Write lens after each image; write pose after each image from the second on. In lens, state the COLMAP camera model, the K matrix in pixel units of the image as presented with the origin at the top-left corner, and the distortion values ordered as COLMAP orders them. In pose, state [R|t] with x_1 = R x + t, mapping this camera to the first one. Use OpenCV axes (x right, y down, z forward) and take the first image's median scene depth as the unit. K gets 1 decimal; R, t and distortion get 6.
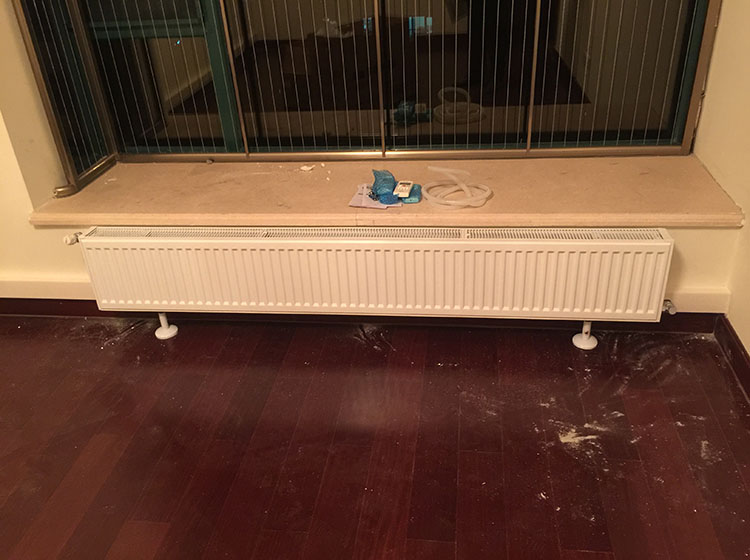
lens RADIAL K [[674.2, 0, 375.0], [0, 674.2, 280.0], [0, 0, 1]] dist [0.085797, -0.129749]
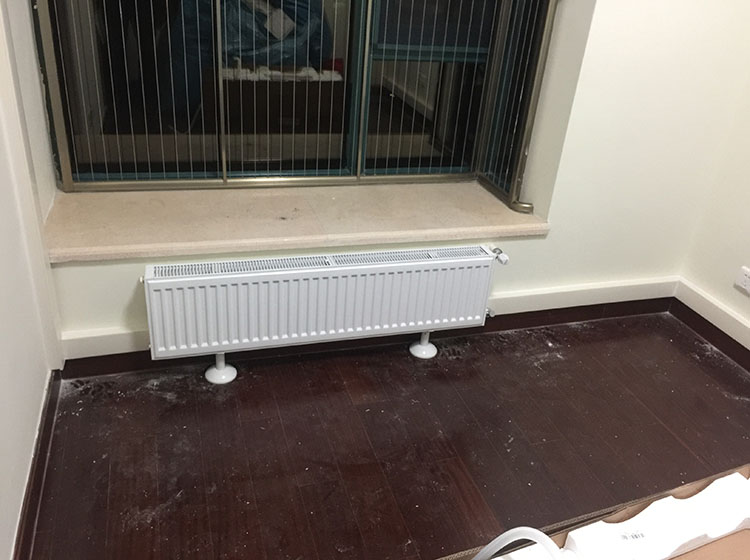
lens RADIAL K [[668.5, 0, 373.1], [0, 668.5, 351.8], [0, 0, 1]] dist [0.334422, -0.804446]
pose [[0.898310, -0.125599, 0.421028, -0.251798], [0.102041, 0.991708, 0.078124, -0.003230], [-0.427349, -0.027218, 0.903677, 0.034317]]
